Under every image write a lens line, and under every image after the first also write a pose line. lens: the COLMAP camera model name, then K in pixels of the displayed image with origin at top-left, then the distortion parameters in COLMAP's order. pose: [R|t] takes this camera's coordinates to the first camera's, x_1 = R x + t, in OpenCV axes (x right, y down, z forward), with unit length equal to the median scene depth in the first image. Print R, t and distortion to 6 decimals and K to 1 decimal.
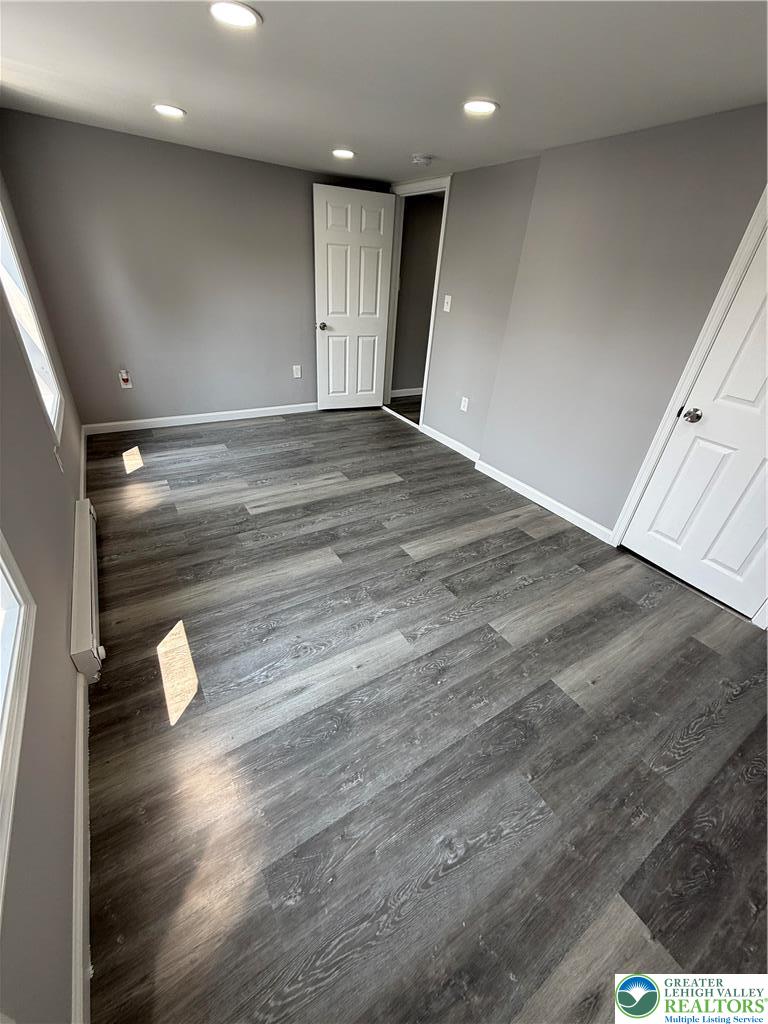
lens RADIAL K [[408.7, 0, 384.0], [0, 408.7, 512.1], [0, 0, 1]] dist [0.002774, 0.000543]
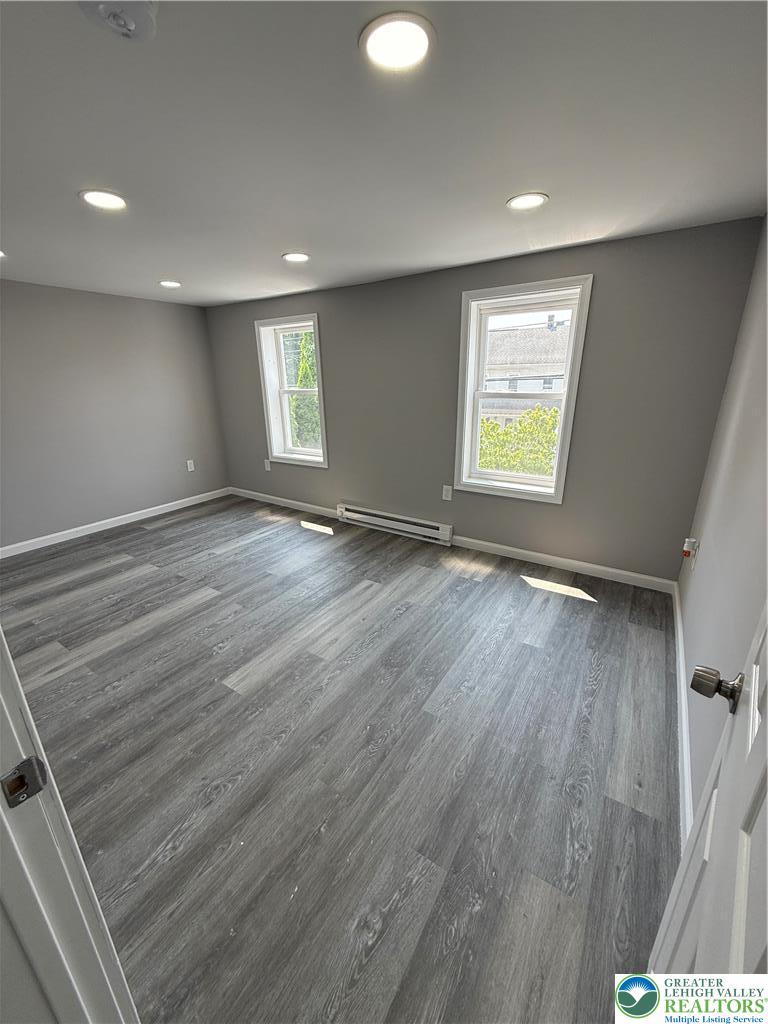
lens RADIAL K [[408.7, 0, 382.2], [0, 408.7, 507.1], [0, 0, 1]] dist [0.002774, 0.000543]
pose [[-0.908367, 0.078169, -0.410802, 0.079876], [-0.253431, 0.678505, 0.689495, -0.964800], [0.332628, 0.730425, -0.596522, 1.635779]]
